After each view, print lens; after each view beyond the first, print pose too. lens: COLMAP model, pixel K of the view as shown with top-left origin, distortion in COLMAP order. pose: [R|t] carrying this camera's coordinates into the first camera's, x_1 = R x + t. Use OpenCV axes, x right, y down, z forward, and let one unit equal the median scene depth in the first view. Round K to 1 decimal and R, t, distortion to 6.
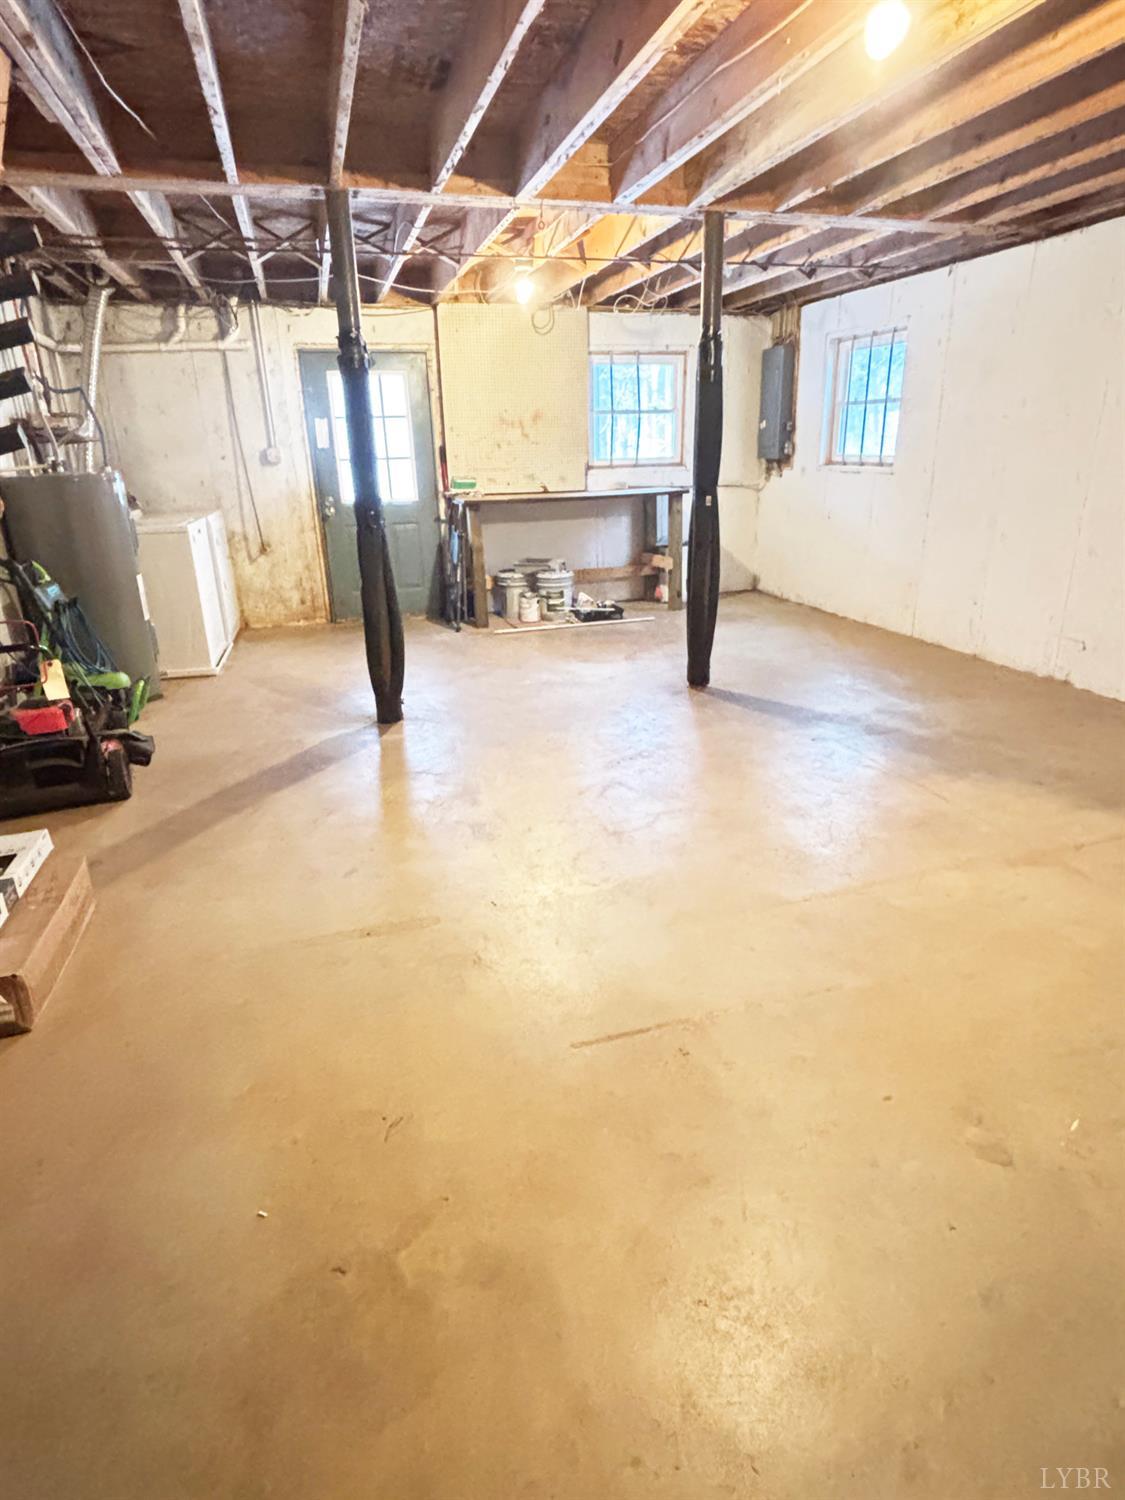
lens RADIAL K [[838.9, 0, 564.8], [0, 838.9, 751.4], [0, 0, 1]] dist [0.002096, 0.000892]
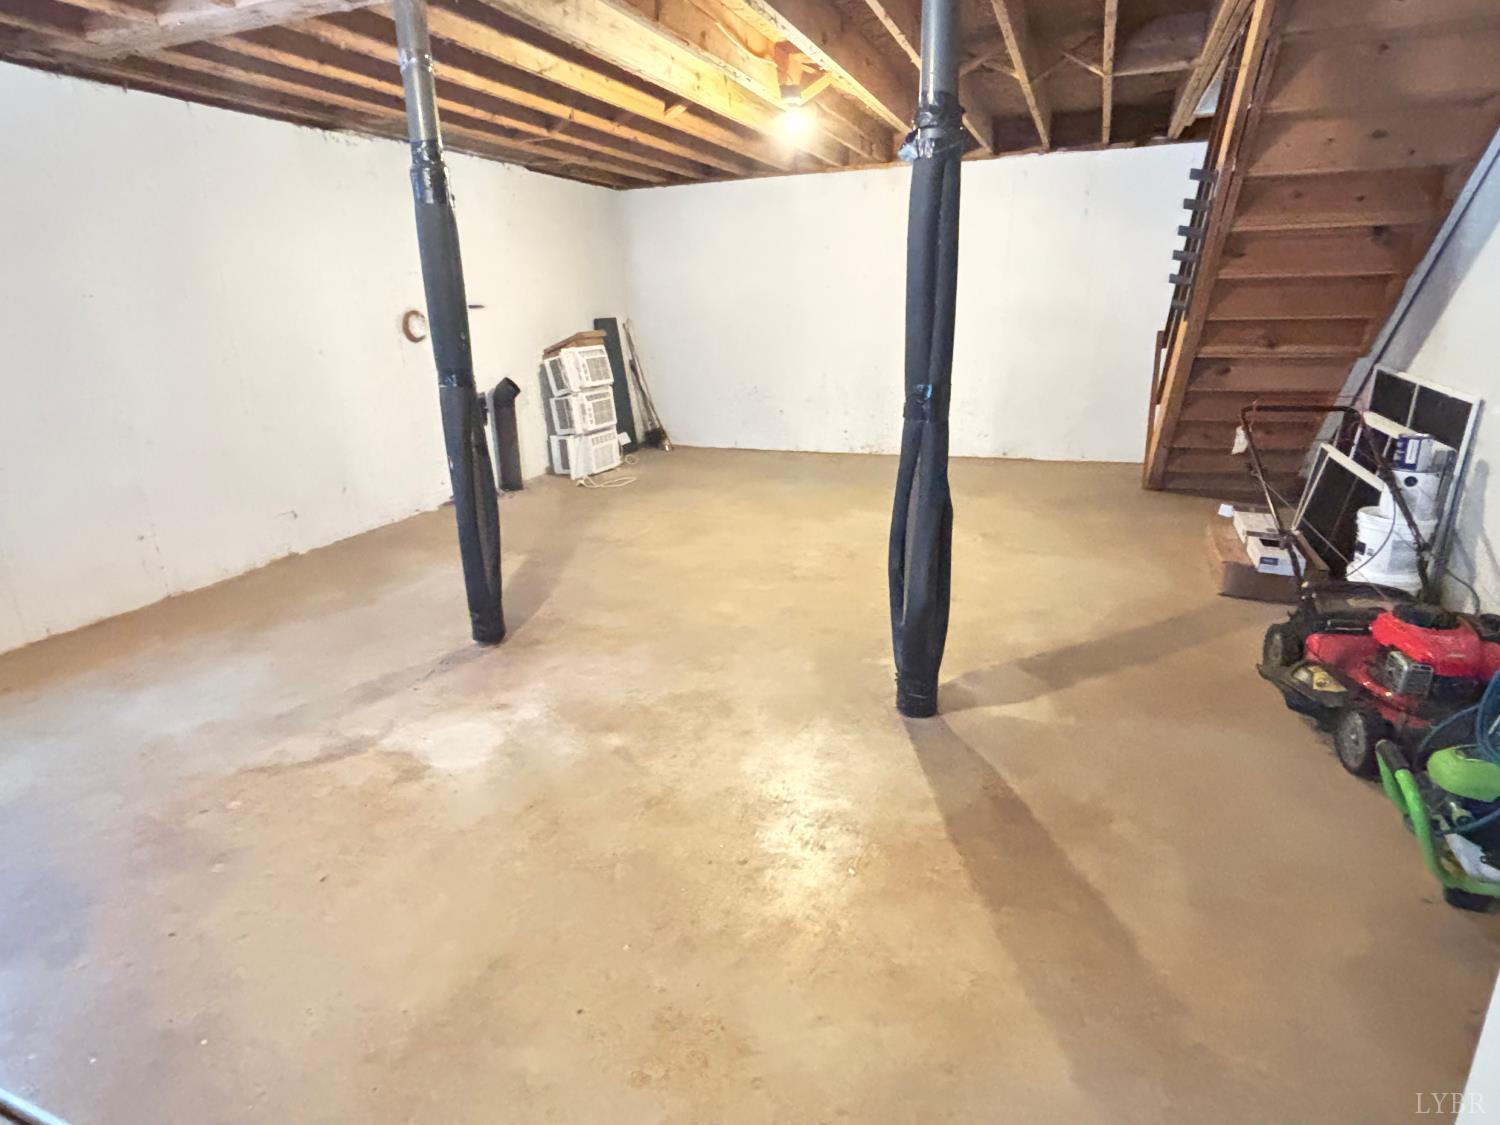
lens RADIAL K [[838.9, 0, 750.2], [0, 838.9, 561.8], [0, 0, 1]] dist [0.002096, 0.000892]
pose [[-0.790443, -0.139430, 0.596455, -0.450489], [0.254456, 0.811009, 0.526799, -0.473673], [-0.557181, 0.568176, -0.605578, 1.324065]]
